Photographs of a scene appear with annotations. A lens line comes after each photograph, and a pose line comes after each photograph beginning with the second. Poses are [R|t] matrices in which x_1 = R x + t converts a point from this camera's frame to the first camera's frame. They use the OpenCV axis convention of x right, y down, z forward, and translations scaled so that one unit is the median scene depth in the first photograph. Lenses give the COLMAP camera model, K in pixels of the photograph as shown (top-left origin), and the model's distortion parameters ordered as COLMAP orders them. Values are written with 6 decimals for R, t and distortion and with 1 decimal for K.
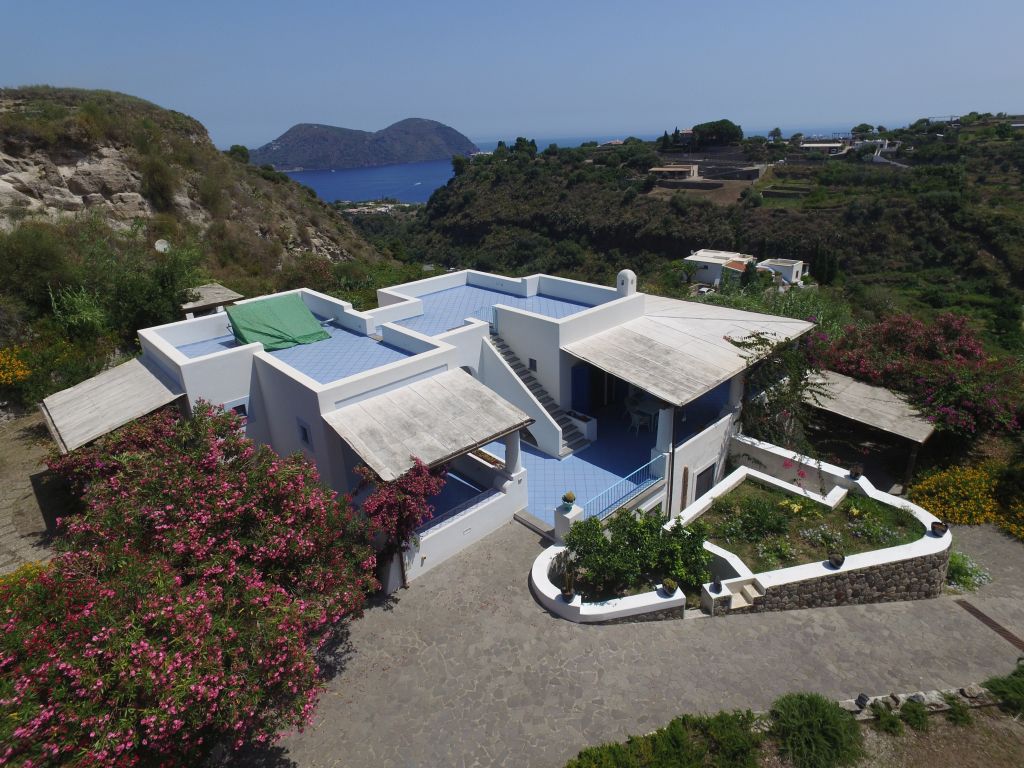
lens RADIAL K [[595.6, 0, 513.5], [0, 595.6, 369.0], [0, 0, 1]] dist [-0.009137, 0.009748]
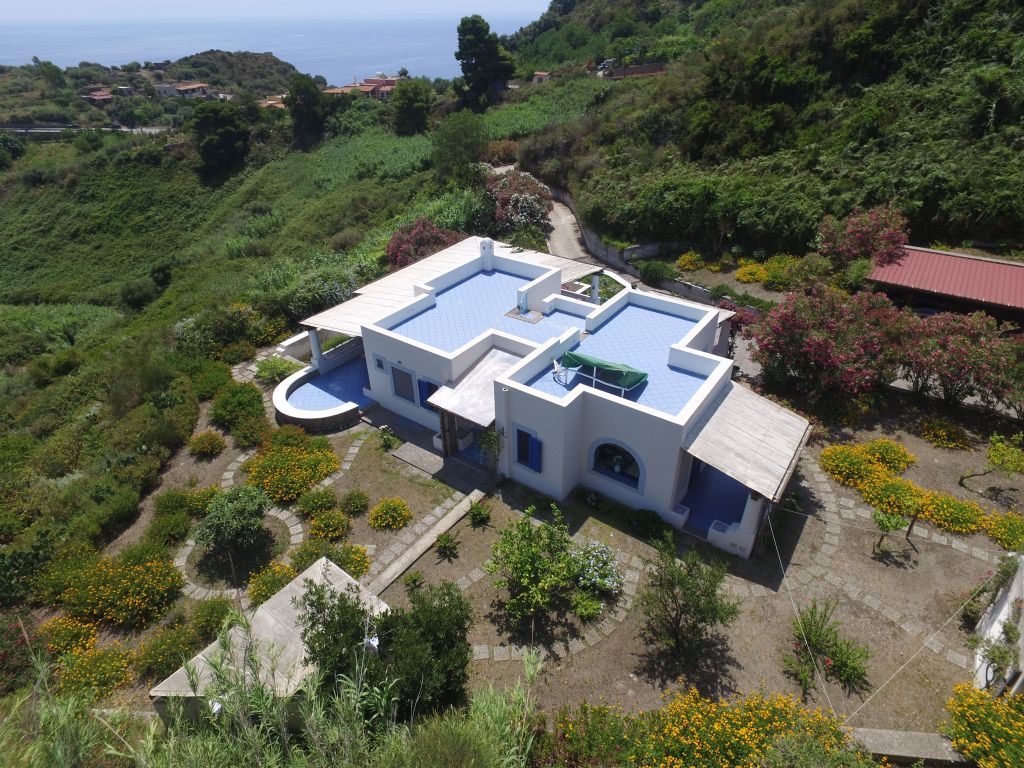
lens RADIAL K [[595.6, 0, 513.5], [0, 595.6, 369.0], [0, 0, 1]] dist [-0.009137, 0.009748]
pose [[-0.193792, -0.475588, 0.858056, -0.108929], [0.384670, 0.767761, 0.512418, -0.057949], [-0.902482, 0.429371, 0.034159, 0.095052]]
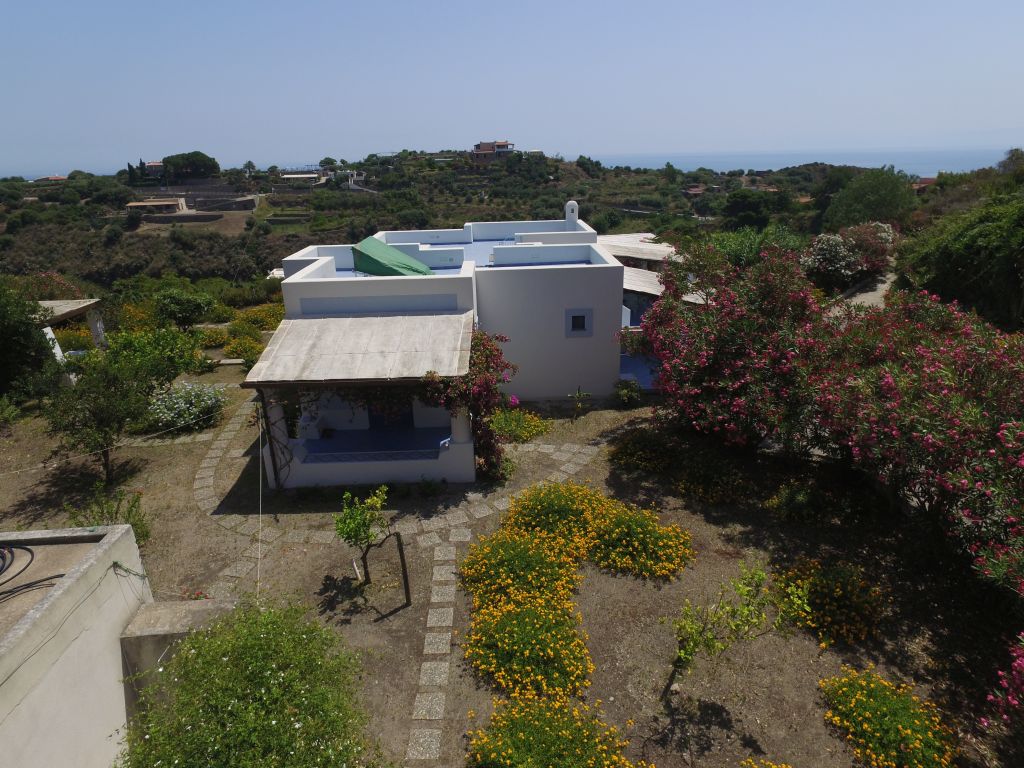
lens RADIAL K [[595.6, 0, 513.5], [0, 595.6, 369.0], [0, 0, 1]] dist [-0.009137, 0.009748]
pose [[0.667431, -0.233967, 0.706962, -0.080820], [0.275123, 0.959666, 0.057860, 0.006366], [-0.691985, 0.155884, 0.704881, 0.022965]]
